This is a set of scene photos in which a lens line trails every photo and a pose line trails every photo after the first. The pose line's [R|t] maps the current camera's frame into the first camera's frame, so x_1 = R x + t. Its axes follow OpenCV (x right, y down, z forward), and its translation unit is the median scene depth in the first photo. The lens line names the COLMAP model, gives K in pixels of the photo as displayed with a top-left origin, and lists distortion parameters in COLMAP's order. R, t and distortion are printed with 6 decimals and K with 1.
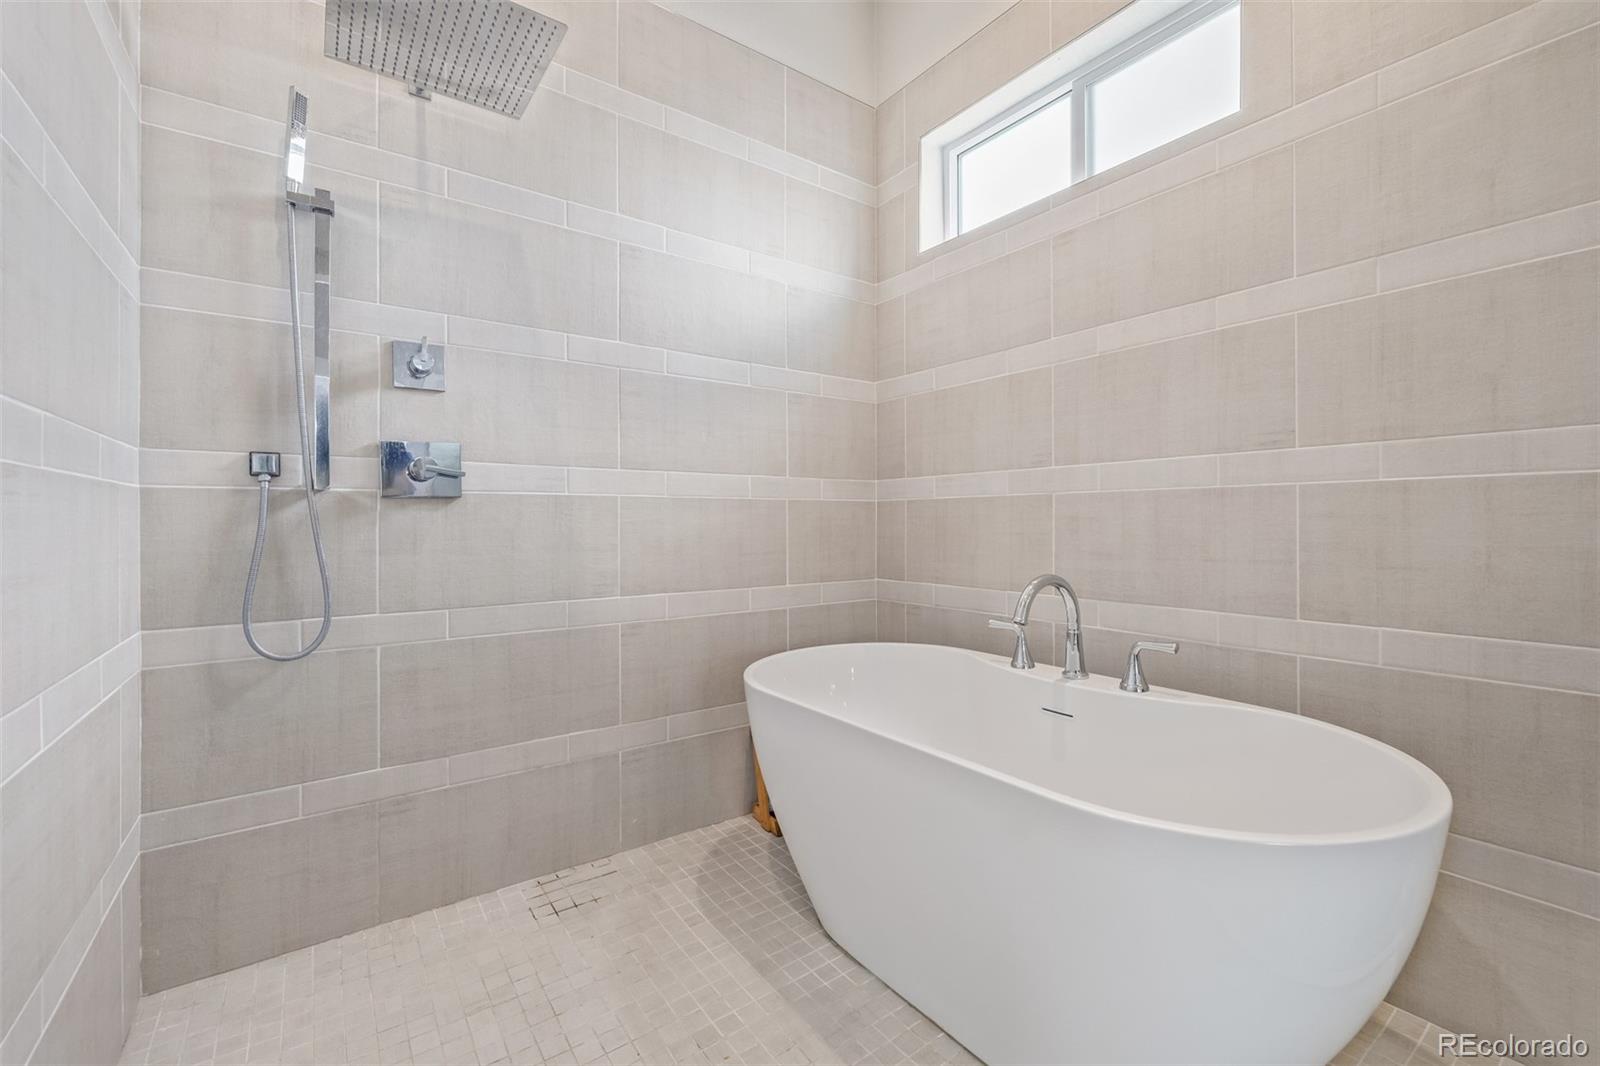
lens RADIAL K [[668.8, 0, 800.5], [0, 668.8, 525.8], [0, 0, 1]] dist [0.004652, 0.000831]
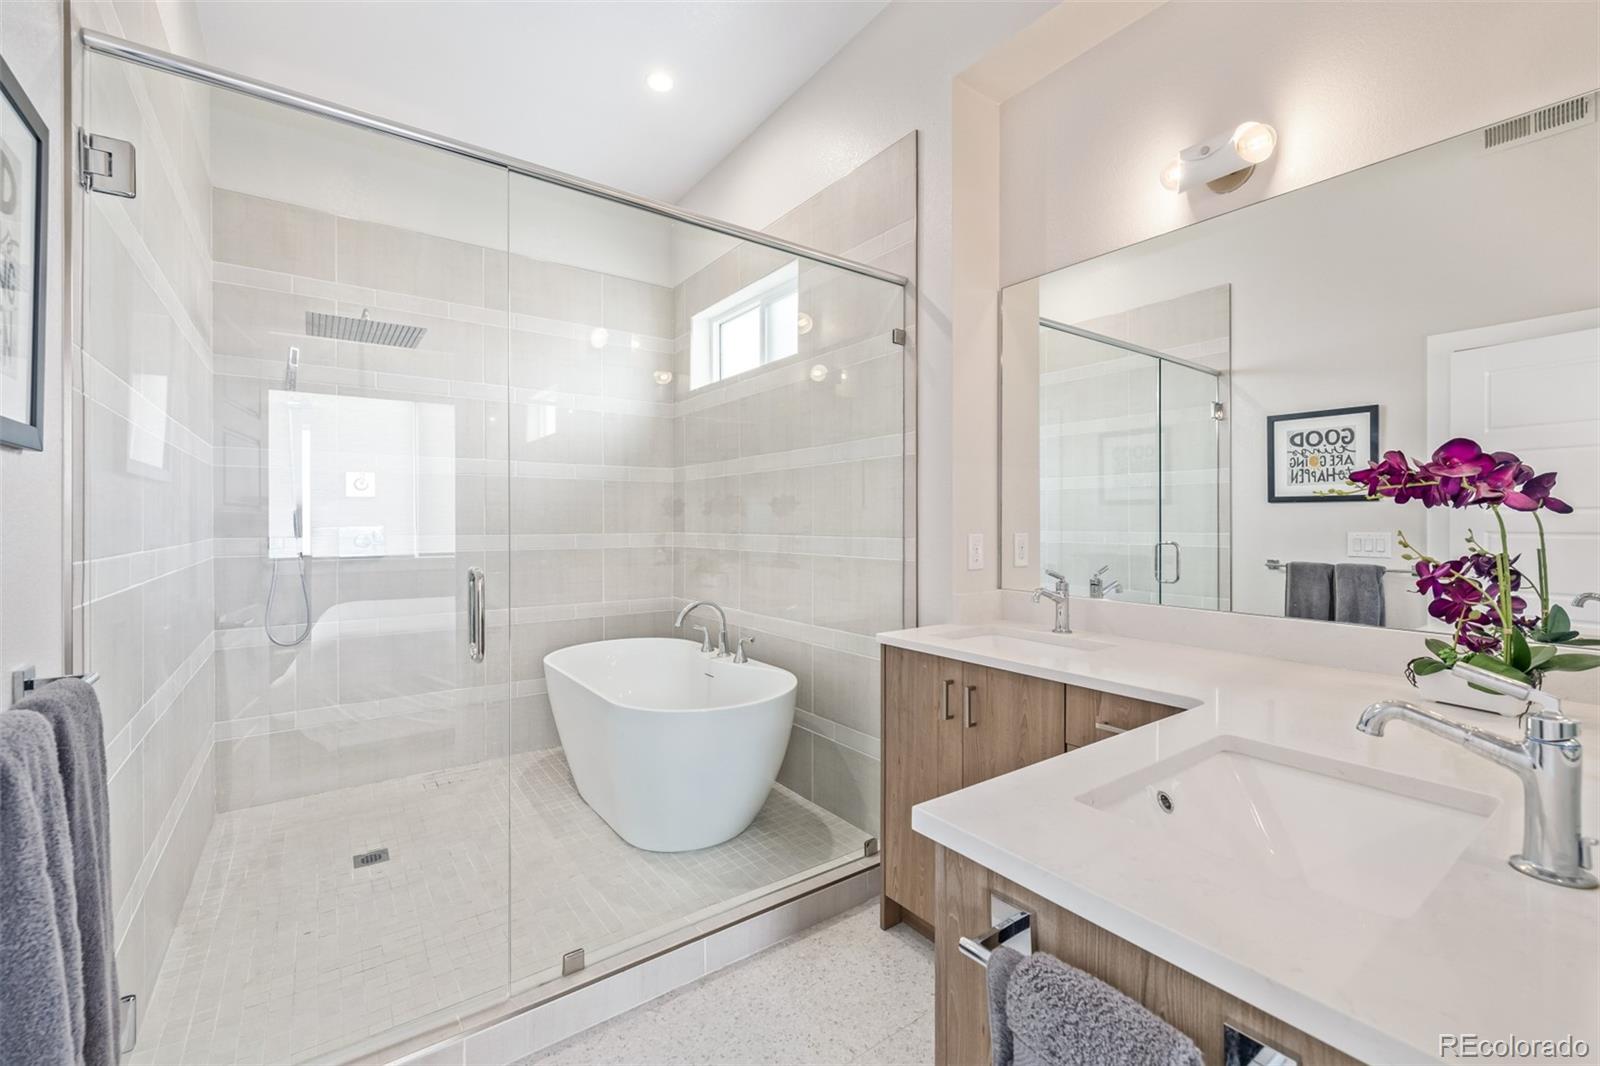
lens RADIAL K [[668.8, 0, 798.9], [0, 668.8, 529.6], [0, 0, 1]] dist [0.004652, 0.000831]
pose [[0.999996, -0.001028, -0.002588, 0.517064], [0.001036, 0.999995, 0.002972, -0.100272], [0.002585, -0.002974, 0.999992, -0.674389]]
